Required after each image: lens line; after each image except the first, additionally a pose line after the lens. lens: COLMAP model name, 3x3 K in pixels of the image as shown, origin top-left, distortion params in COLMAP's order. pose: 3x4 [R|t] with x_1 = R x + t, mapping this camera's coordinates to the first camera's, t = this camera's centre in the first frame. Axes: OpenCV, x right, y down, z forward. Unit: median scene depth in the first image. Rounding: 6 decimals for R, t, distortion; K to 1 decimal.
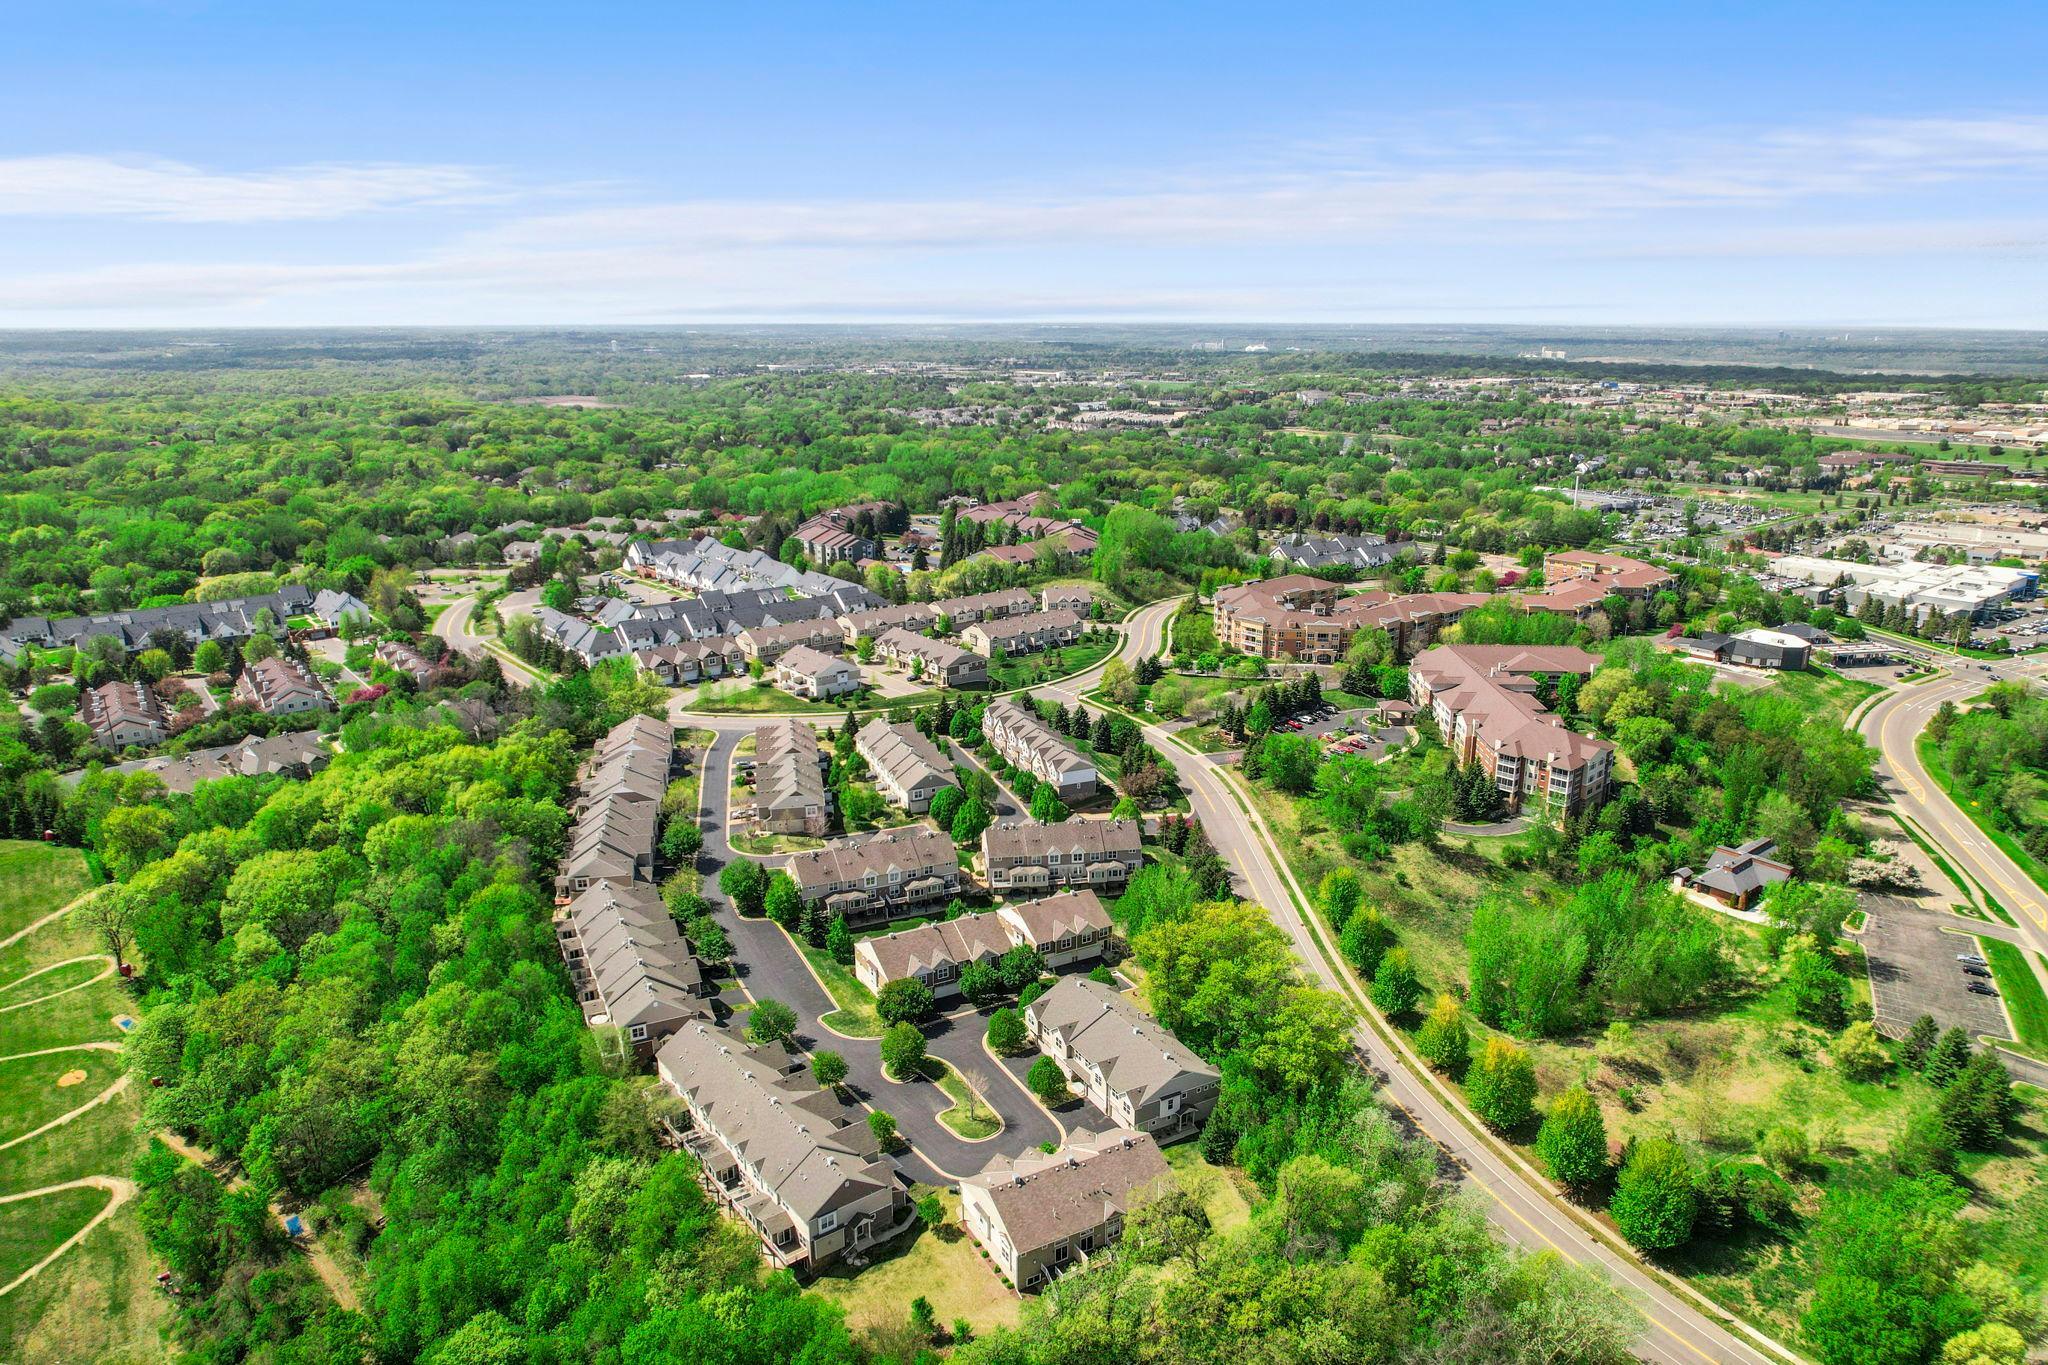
lens RADIAL K [[1301.2, 0, 1011.3], [0, 1301.2, 684.2], [0, 0, 1]] dist [-0.074636, 0.061284]
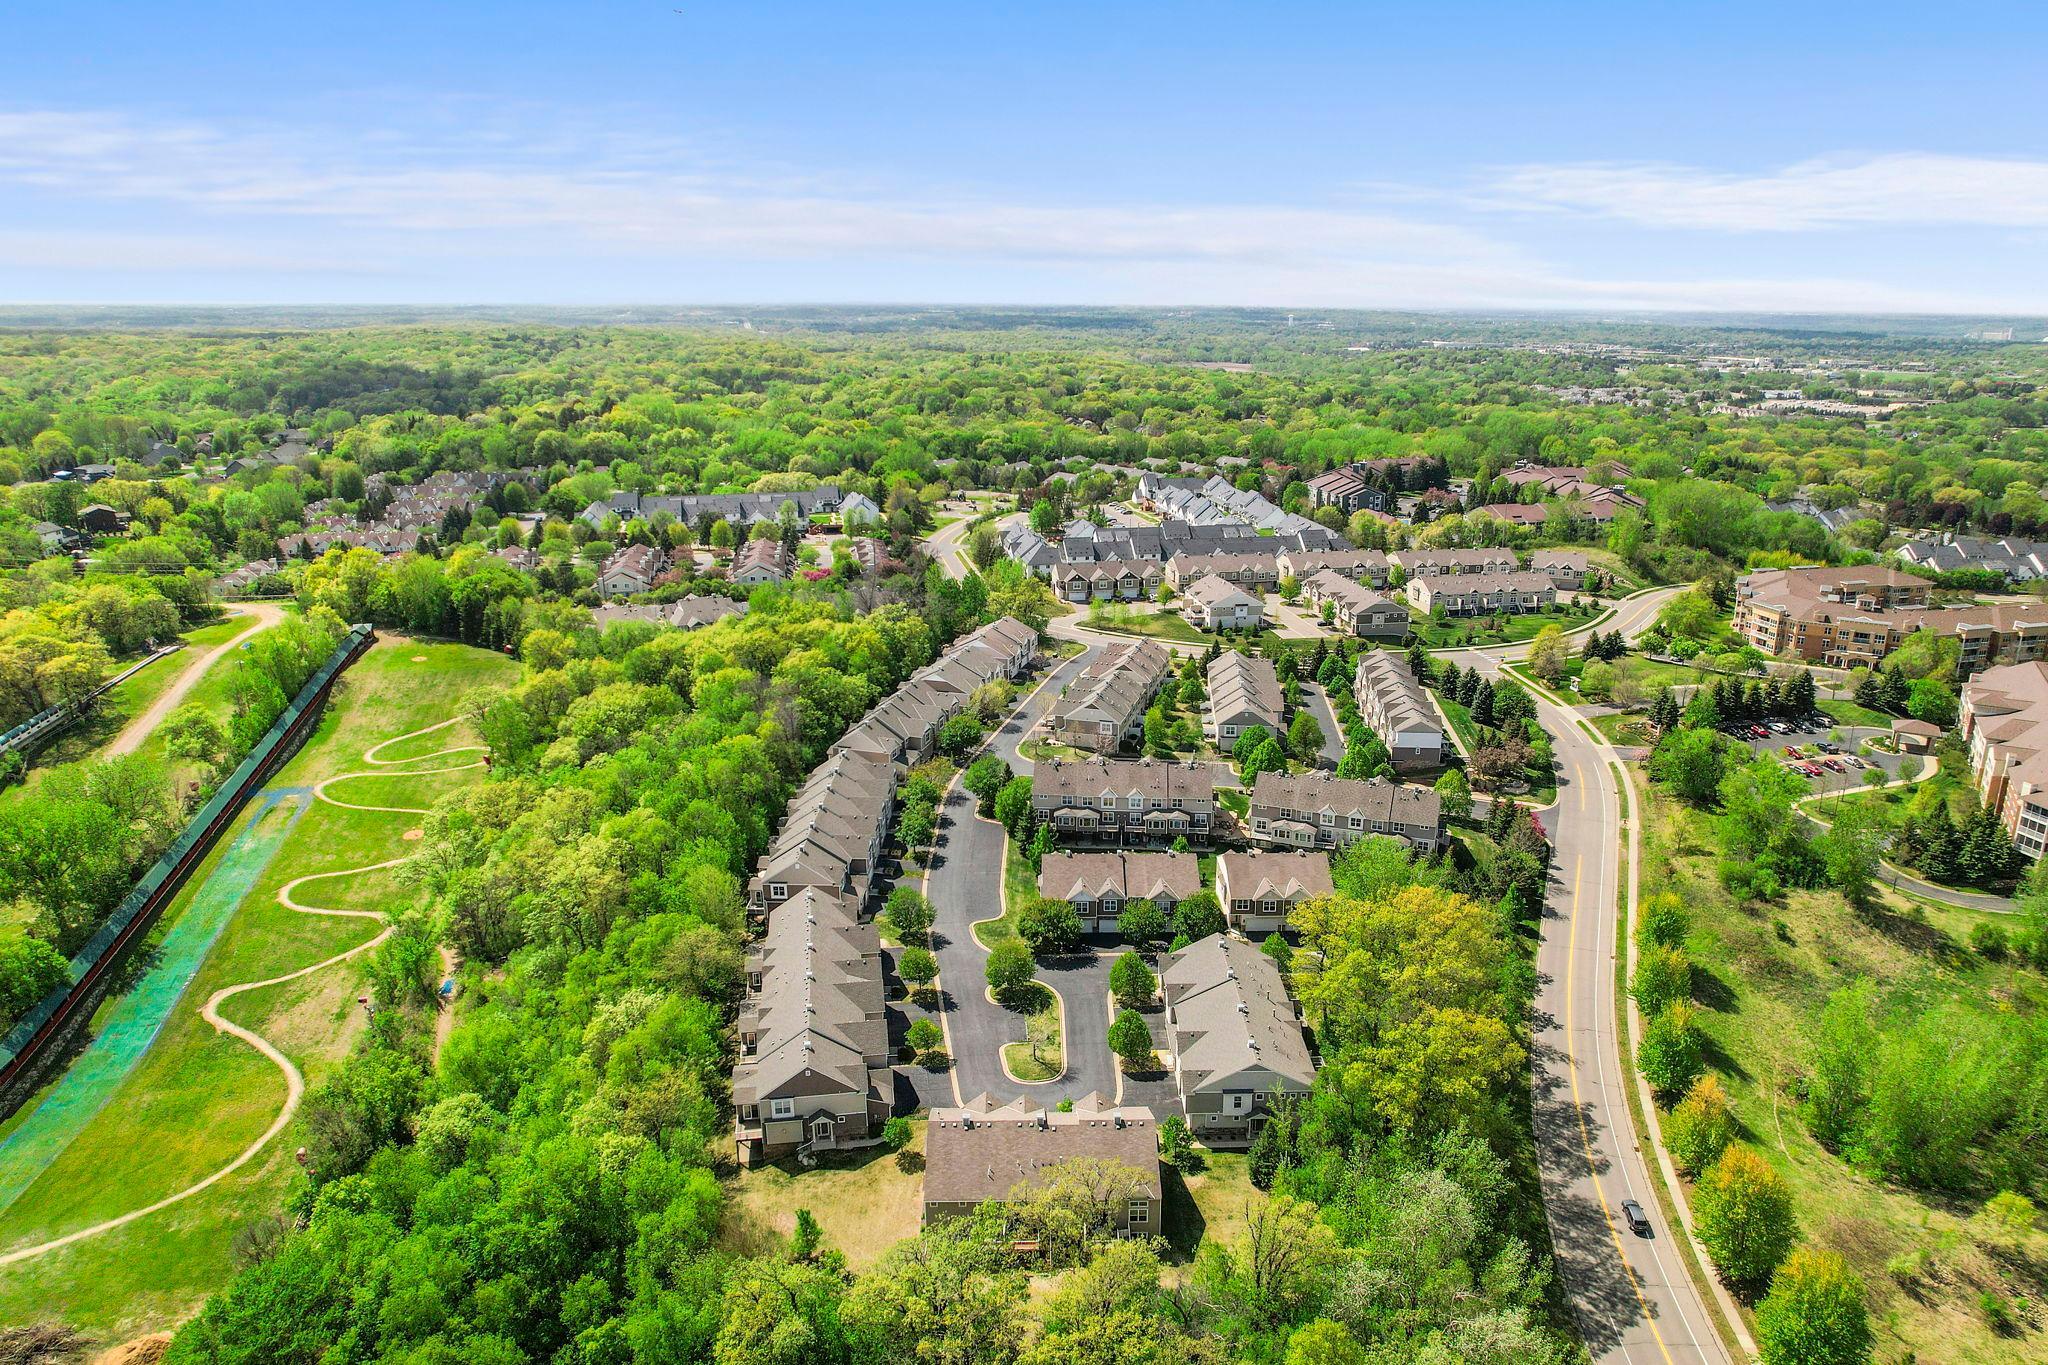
lens RADIAL K [[1301.2, 0, 1011.3], [0, 1301.2, 684.2], [0, 0, 1]] dist [-0.074636, 0.061284]
pose [[0.885914, 0.139043, -0.442520, 0.182008], [-0.129587, 0.990219, 0.051704, 0.025419], [0.445381, 0.011539, 0.895267, 0.122931]]
